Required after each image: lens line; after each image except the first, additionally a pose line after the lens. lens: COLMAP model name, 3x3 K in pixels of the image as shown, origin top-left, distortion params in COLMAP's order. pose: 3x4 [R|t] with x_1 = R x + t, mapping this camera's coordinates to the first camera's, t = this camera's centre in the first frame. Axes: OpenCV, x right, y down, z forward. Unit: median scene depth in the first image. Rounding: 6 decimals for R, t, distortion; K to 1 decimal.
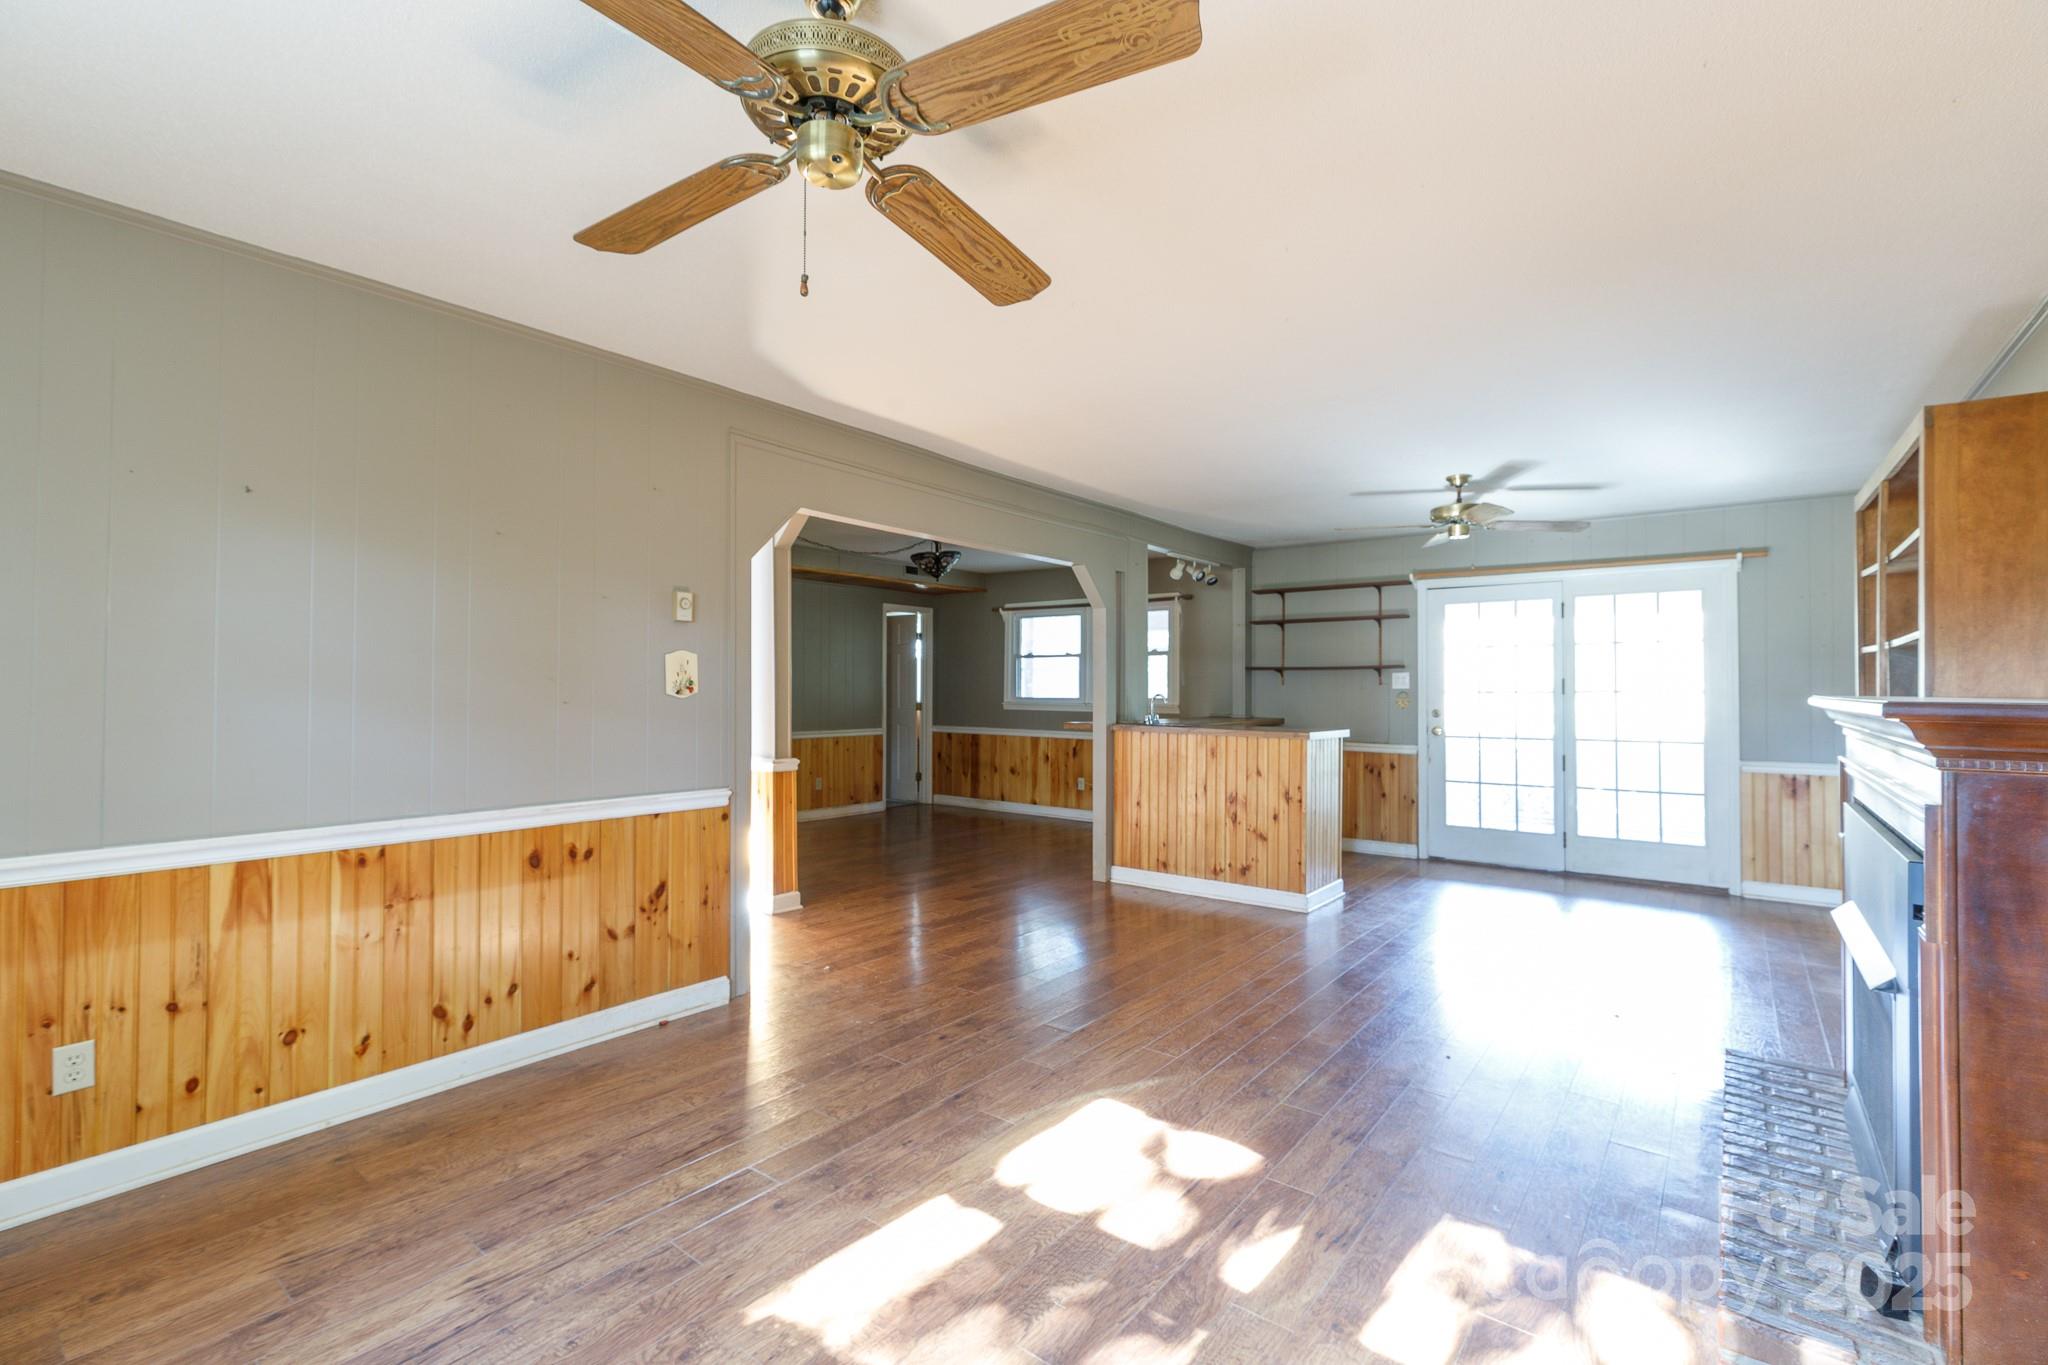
lens RADIAL K [[913.2, 0, 1011.3], [0, 913.2, 676.6], [0, 0, 1]] dist [-0.000811, 0.000541]
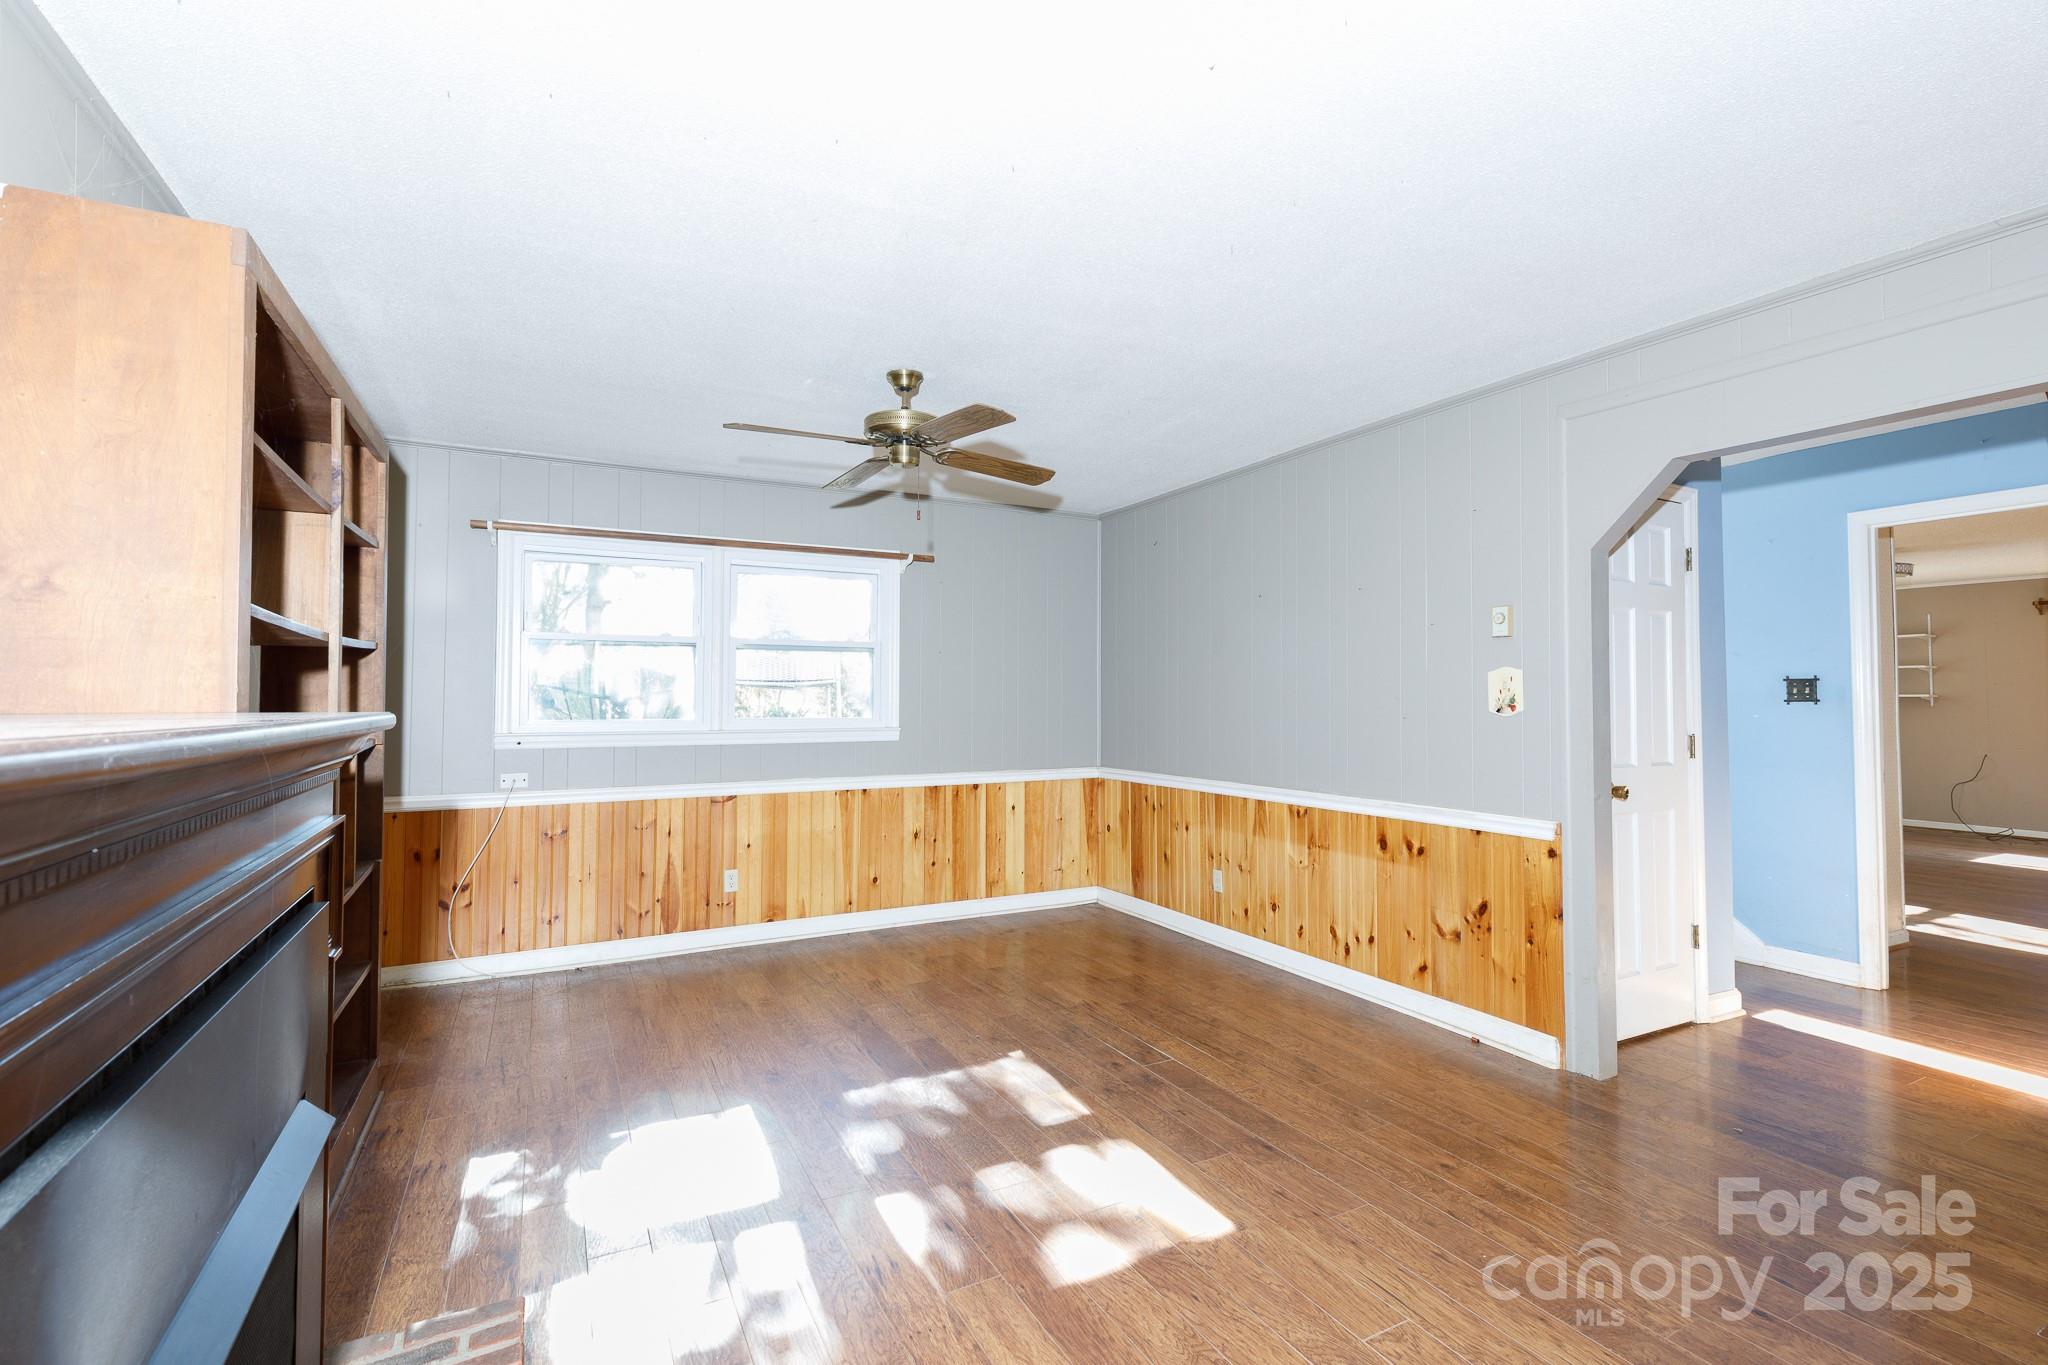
lens RADIAL K [[913.2, 0, 1020.2], [0, 913.2, 671.5], [0, 0, 1]] dist [-0.000811, 0.000541]
pose [[-0.410267, -0.034604, -0.911309, 0.589749], [0.007152, 0.999127, -0.041158, 0.010138], [0.911937, -0.023404, -0.409662, 0.758863]]
